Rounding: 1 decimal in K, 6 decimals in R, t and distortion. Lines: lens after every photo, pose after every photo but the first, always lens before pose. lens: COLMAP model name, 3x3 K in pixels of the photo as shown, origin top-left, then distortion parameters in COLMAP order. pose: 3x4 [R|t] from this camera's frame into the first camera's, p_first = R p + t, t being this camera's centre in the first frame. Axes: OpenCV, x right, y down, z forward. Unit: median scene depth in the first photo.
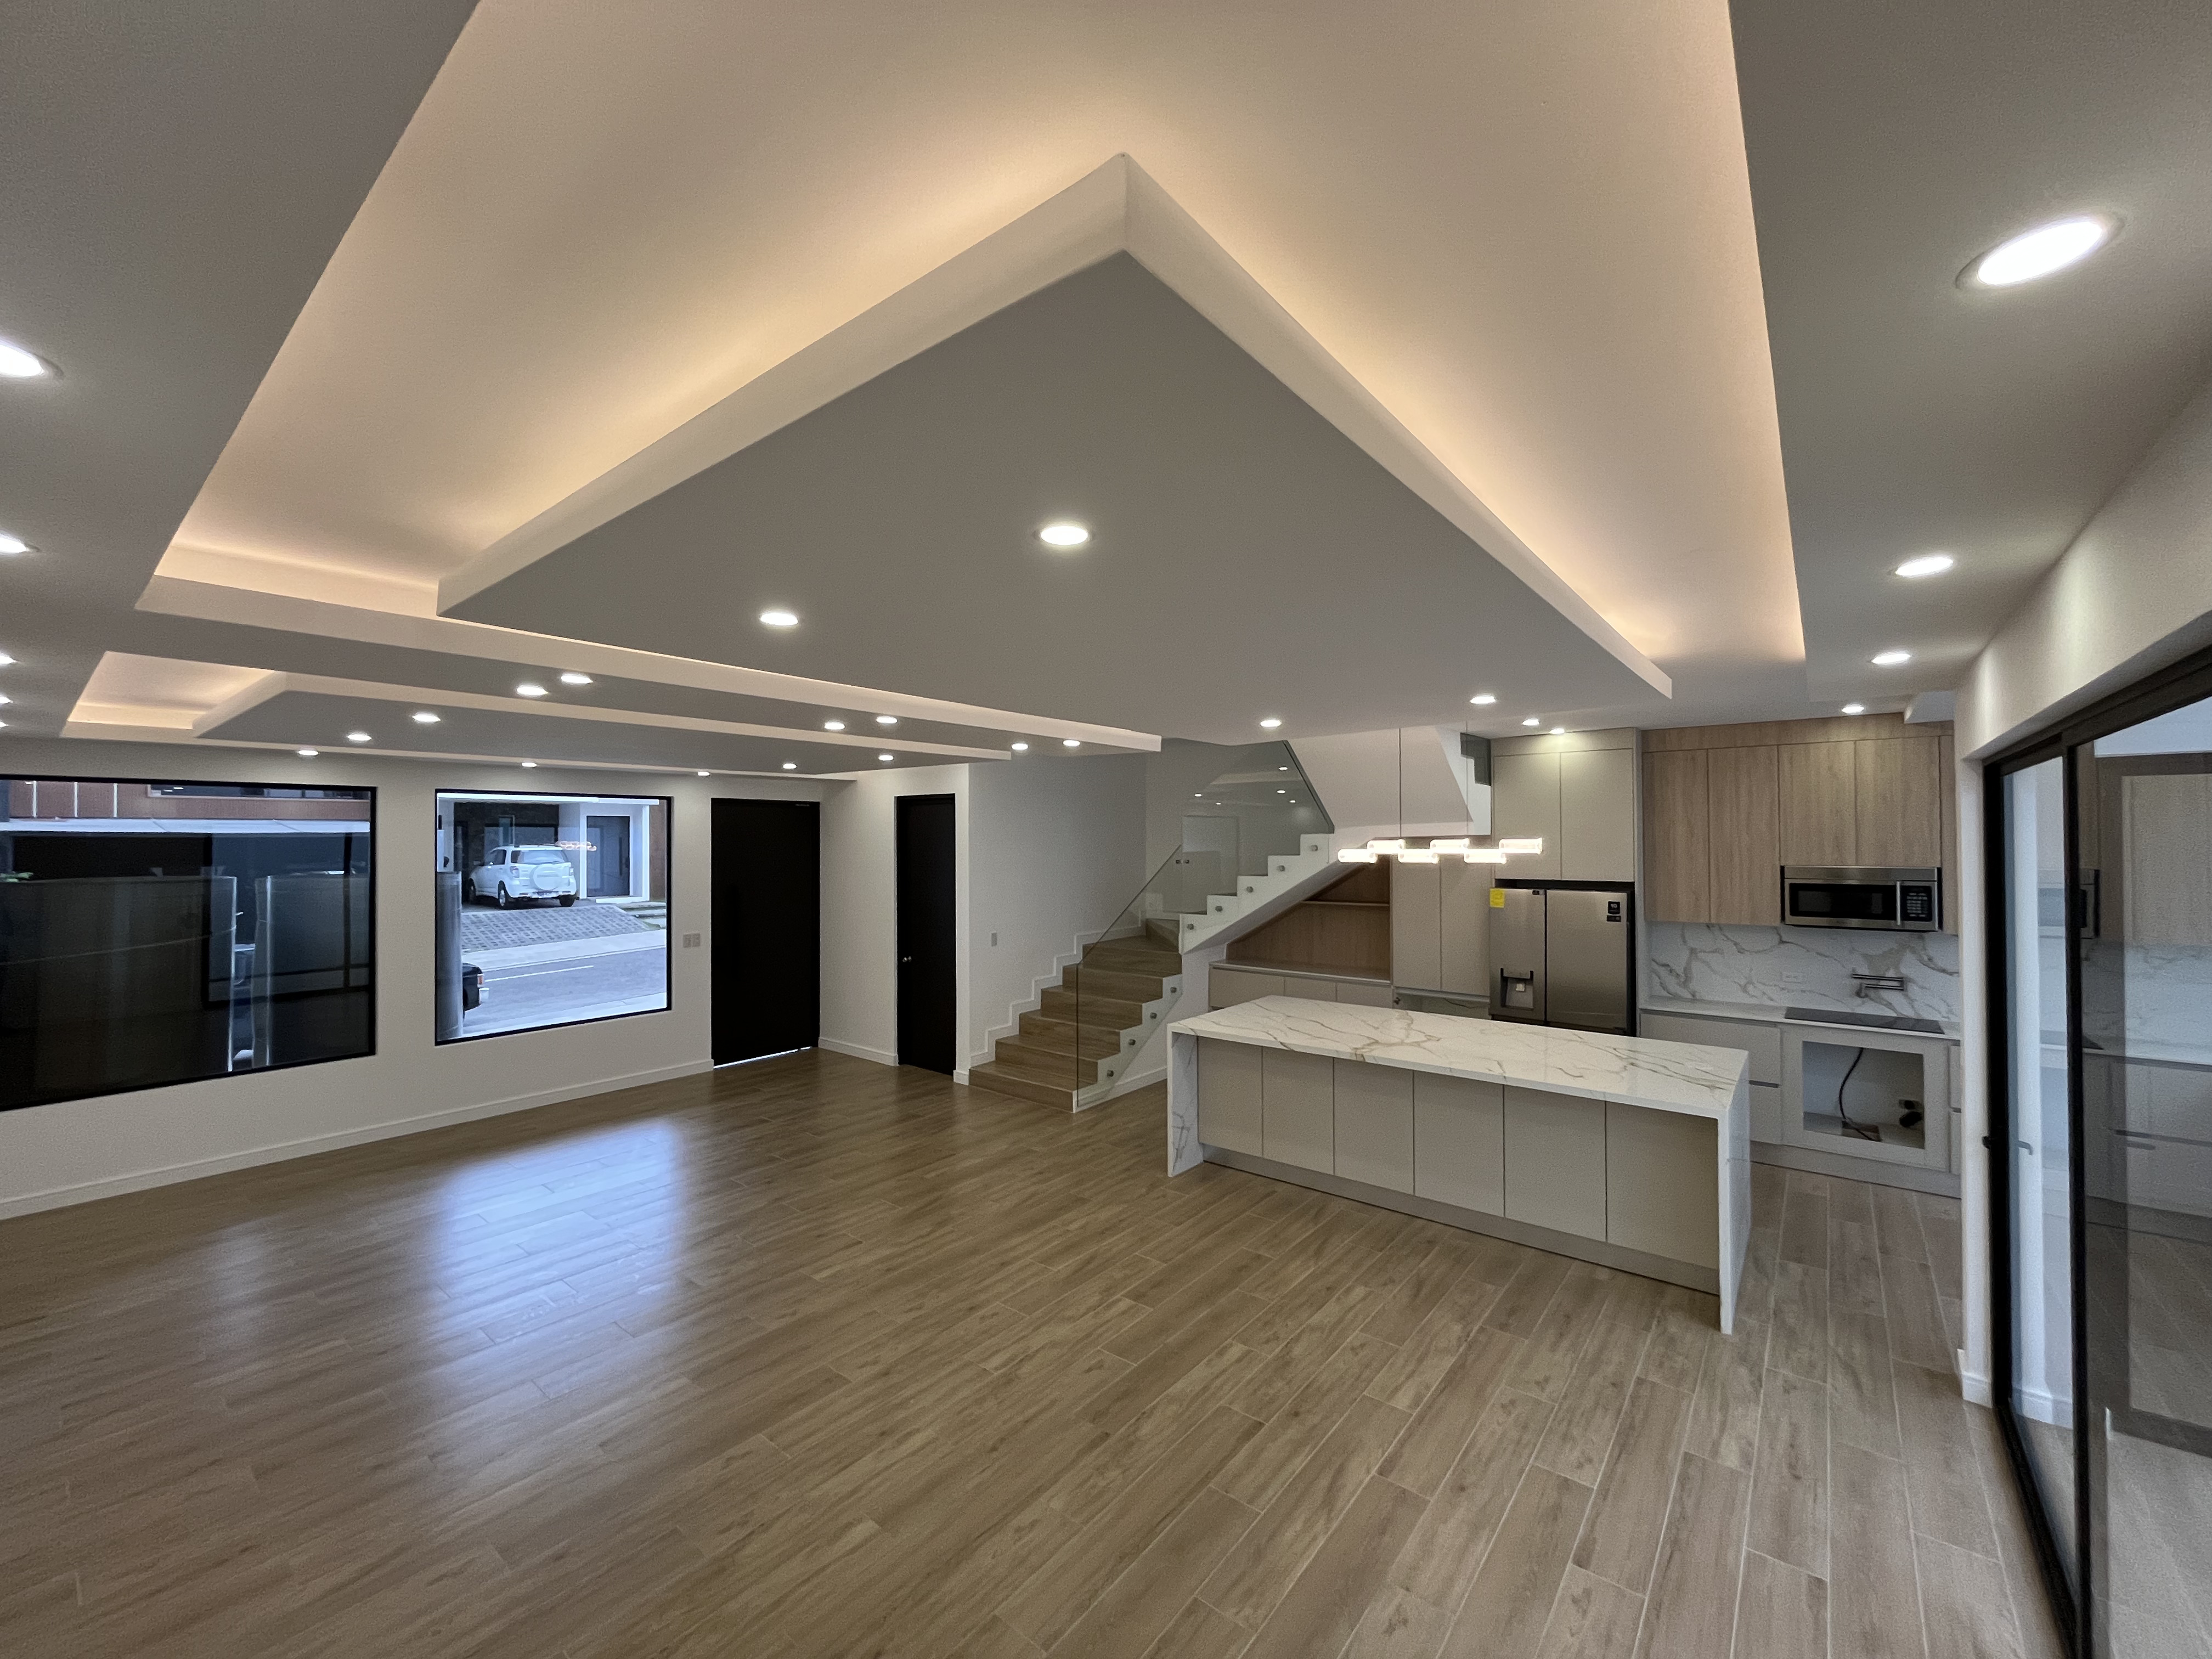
lens RADIAL K [[897.5, 0, 1109.1], [0, 897.5, 833.6], [0, 0, 1]] dist [-0.001286, -0.000272]
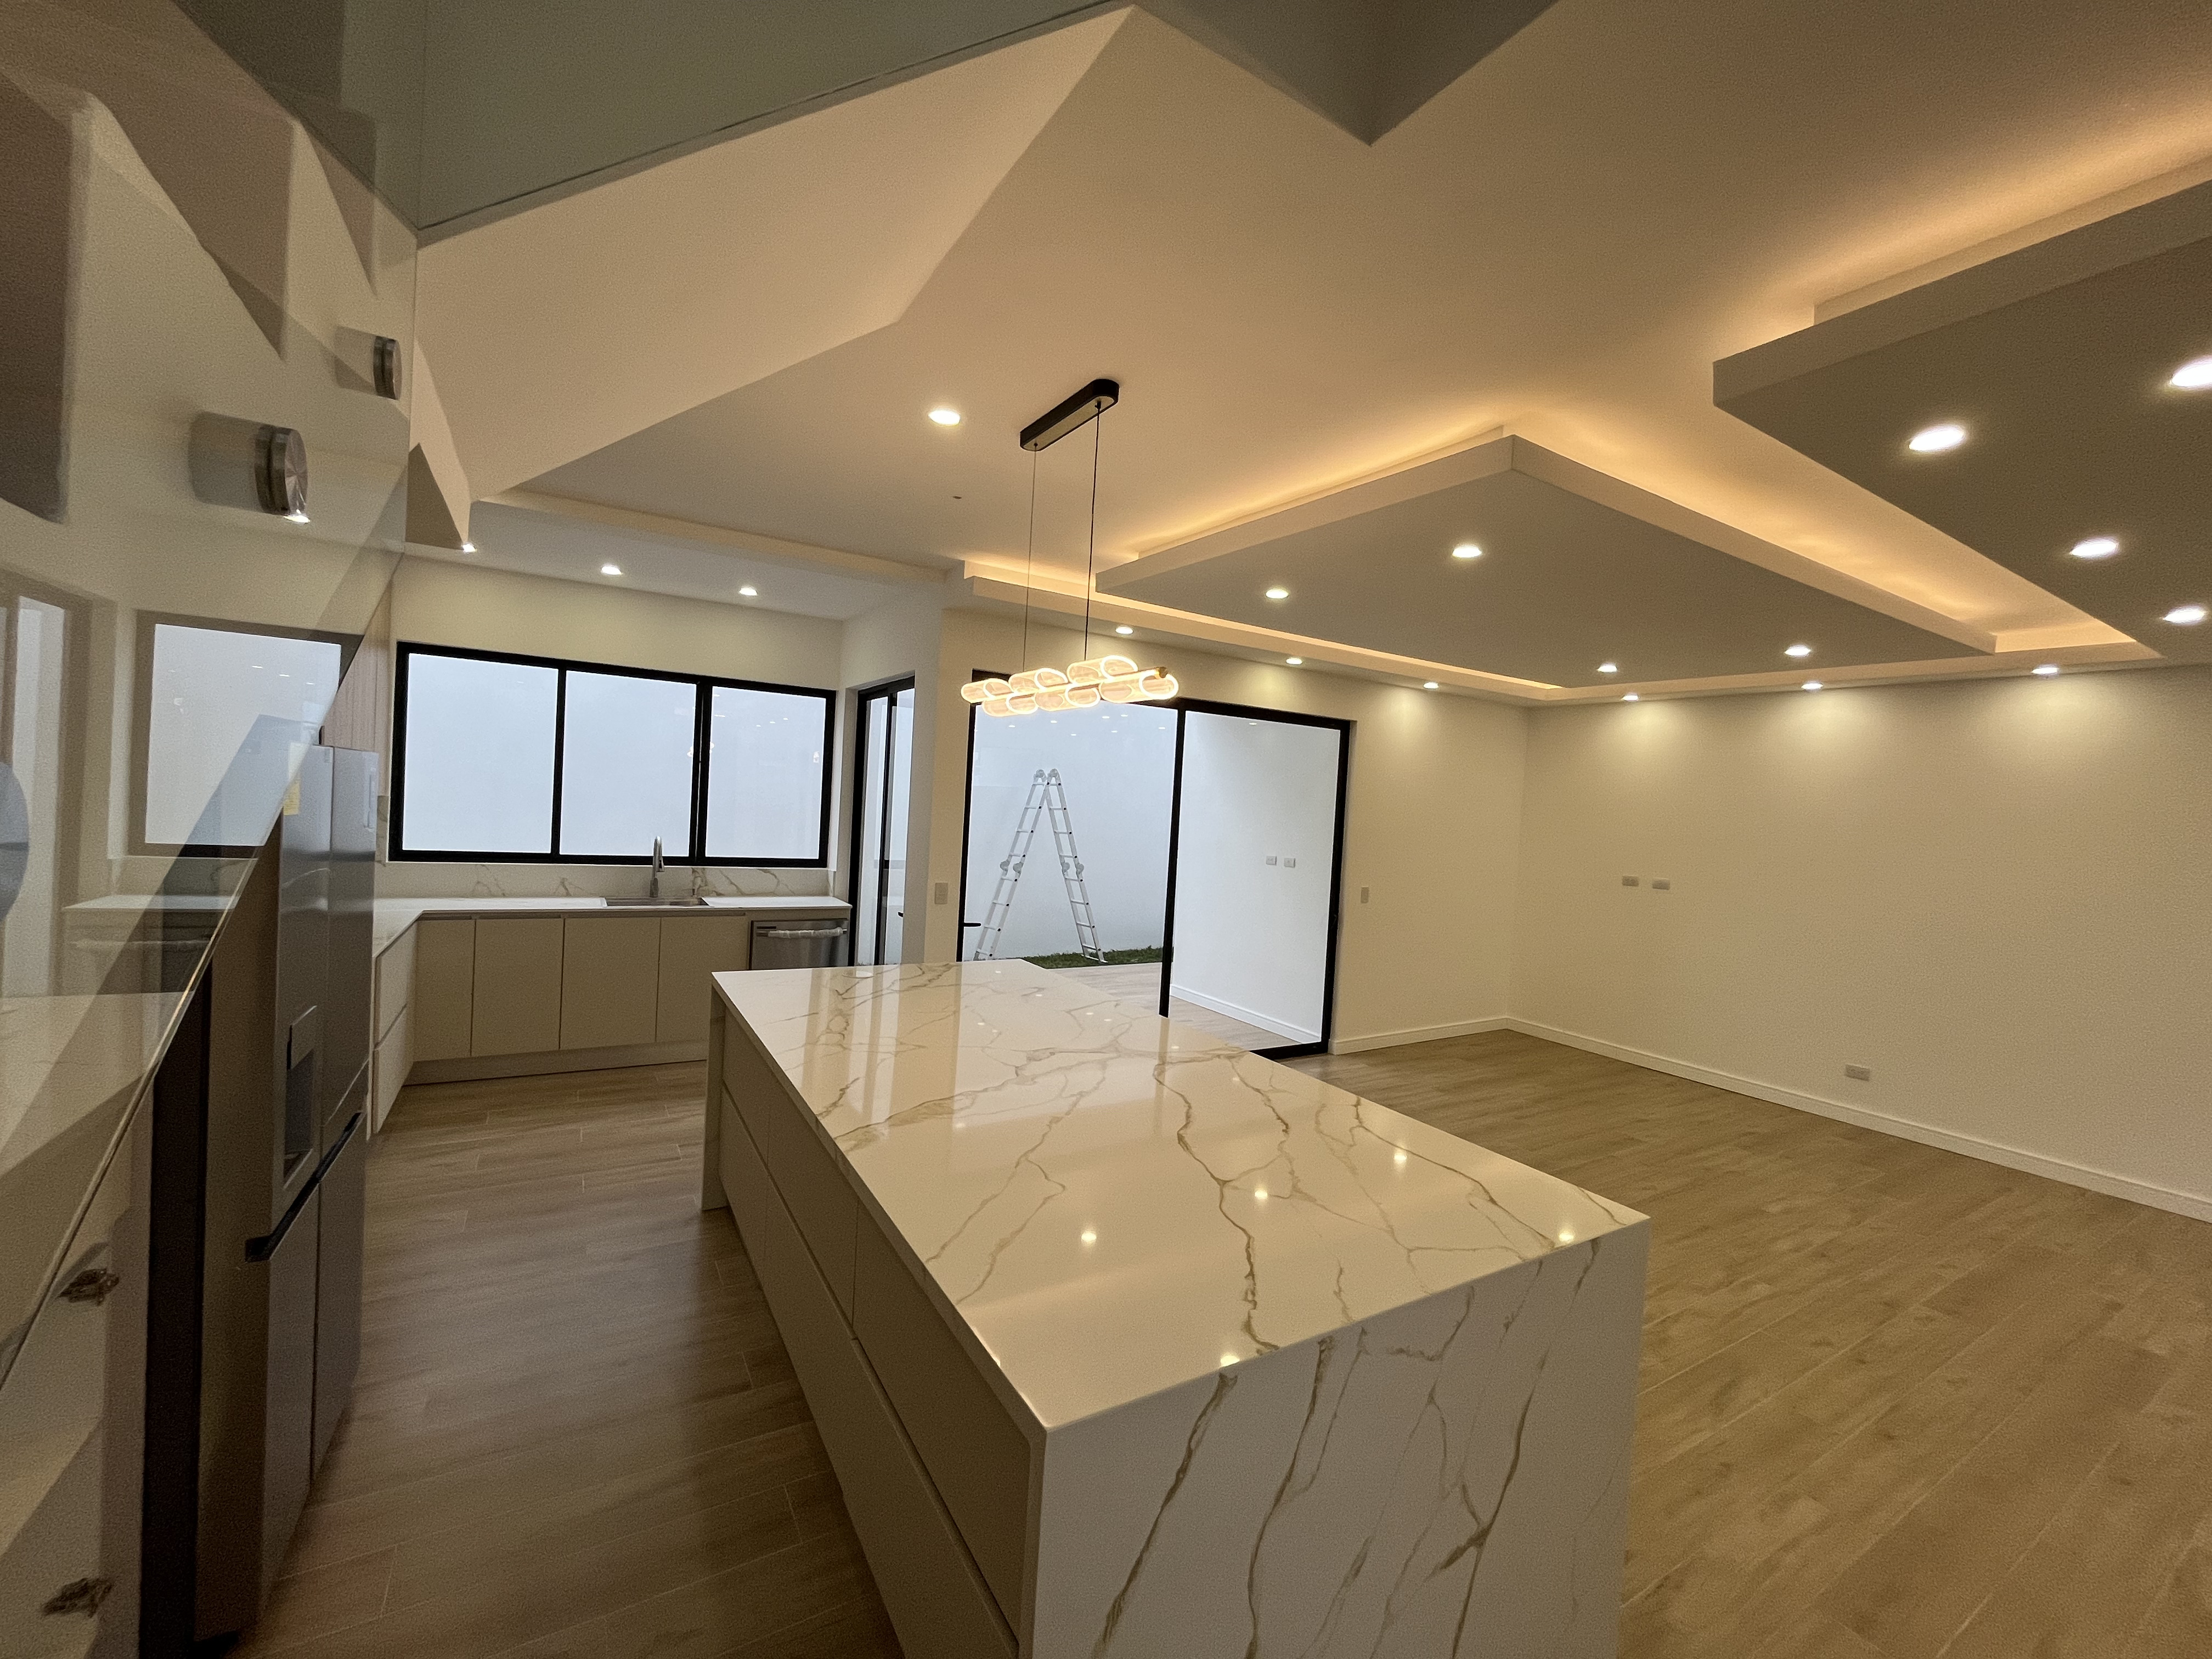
lens RADIAL K [[897.5, 0, 1108.4], [0, 897.5, 823.8], [0, 0, 1]] dist [-0.001286, -0.000272]
pose [[-0.937400, -0.054002, 0.344041, 0.217338], [-0.051683, 0.998537, 0.015915, 0.121547], [-0.344397, -0.002863, -0.938820, 2.107681]]
